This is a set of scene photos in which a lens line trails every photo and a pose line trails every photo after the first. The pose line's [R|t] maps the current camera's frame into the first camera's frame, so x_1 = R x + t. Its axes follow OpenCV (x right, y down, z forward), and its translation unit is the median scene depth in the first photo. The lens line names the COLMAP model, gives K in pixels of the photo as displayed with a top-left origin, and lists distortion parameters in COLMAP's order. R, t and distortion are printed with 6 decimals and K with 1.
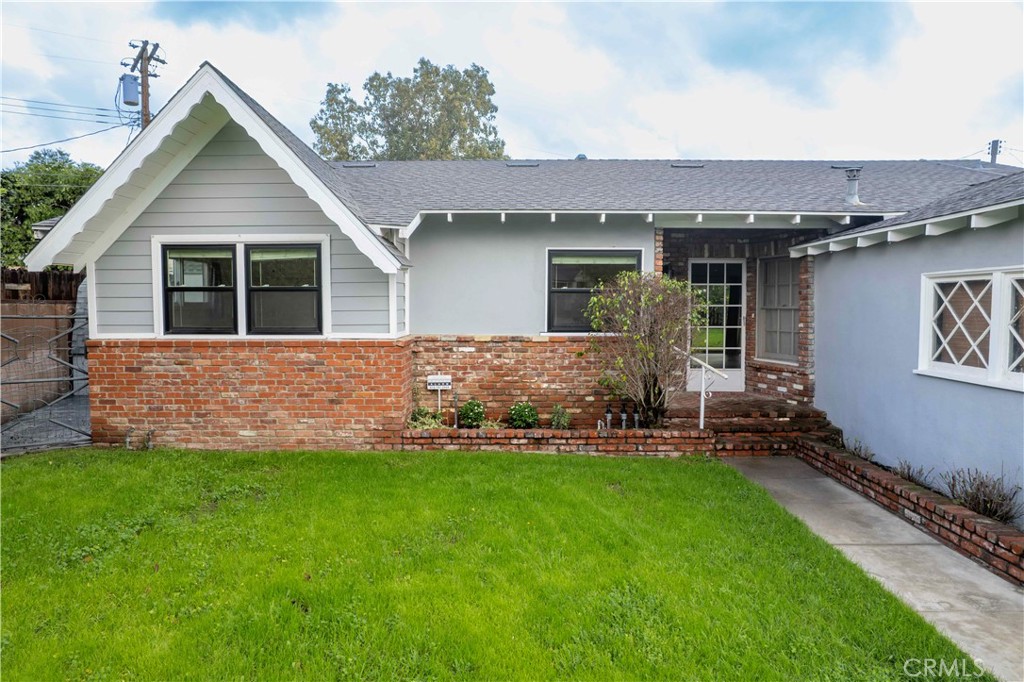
lens RADIAL K [[661.0, 0, 513.4], [0, 661.0, 341.9], [0, 0, 1]] dist [-0.042965, 0.006556]
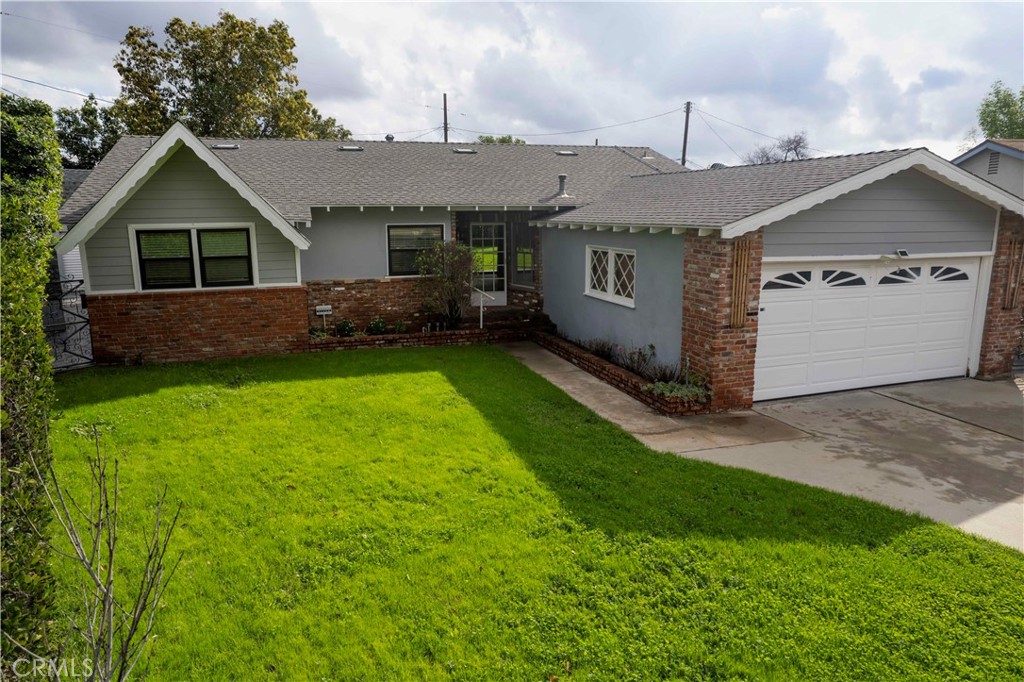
lens RADIAL K [[661.0, 0, 512.2], [0, 661.0, 342.2], [0, 0, 1]] dist [-0.042965, 0.006556]
pose [[0.945239, -0.069812, 0.318825, -0.212938], [0.024603, 0.989318, 0.143684, -0.087798], [-0.325450, -0.127972, 0.936859, -0.723769]]
